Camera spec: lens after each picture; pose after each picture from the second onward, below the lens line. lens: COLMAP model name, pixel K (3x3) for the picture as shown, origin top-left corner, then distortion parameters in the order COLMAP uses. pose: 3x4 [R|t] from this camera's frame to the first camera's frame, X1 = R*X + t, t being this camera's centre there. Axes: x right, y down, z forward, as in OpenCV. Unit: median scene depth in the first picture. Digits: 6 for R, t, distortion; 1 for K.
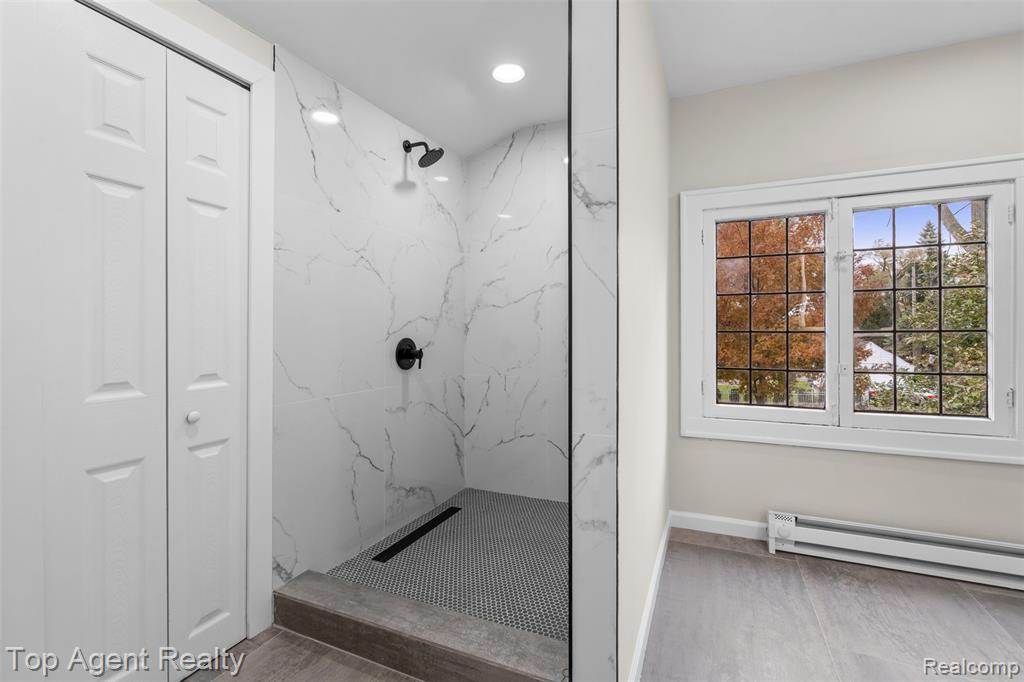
lens RADIAL K [[451.7, 0, 511.2], [0, 451.7, 338.0], [0, 0, 1]] dist [-0.009139, 0.001176]
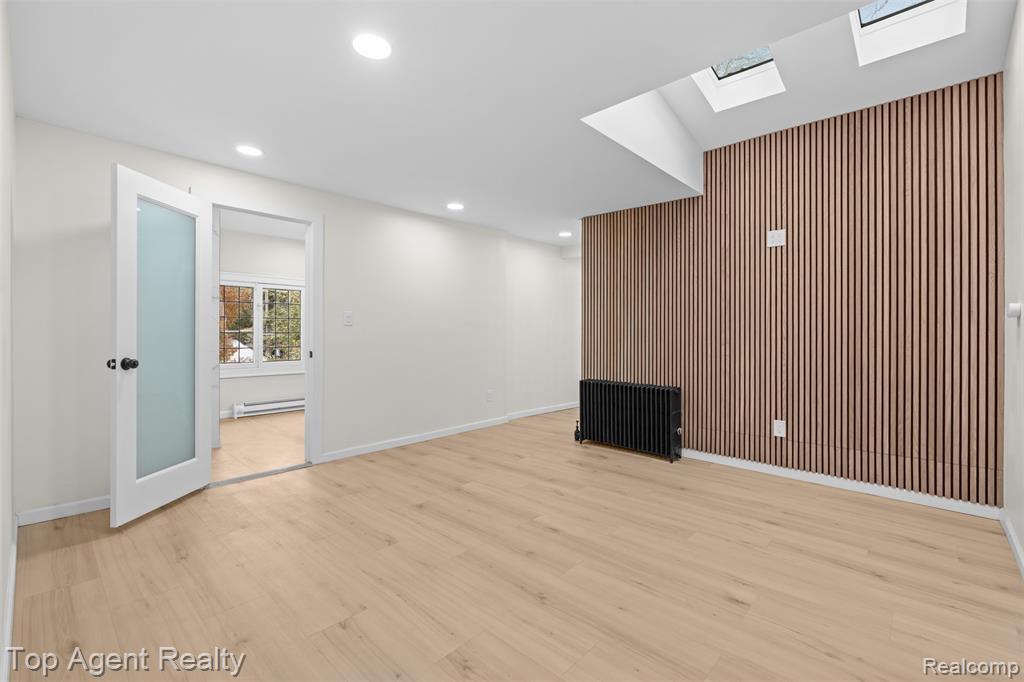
lens RADIAL K [[451.7, 0, 513.1], [0, 451.7, 339.8], [0, 0, 1]] dist [-0.009139, 0.001176]
pose [[0.326635, 0.003615, 0.945144, -1.297228], [-0.011060, 0.999939, -0.000002, 0.005560], [-0.945086, -0.010453, 0.326655, -1.297859]]
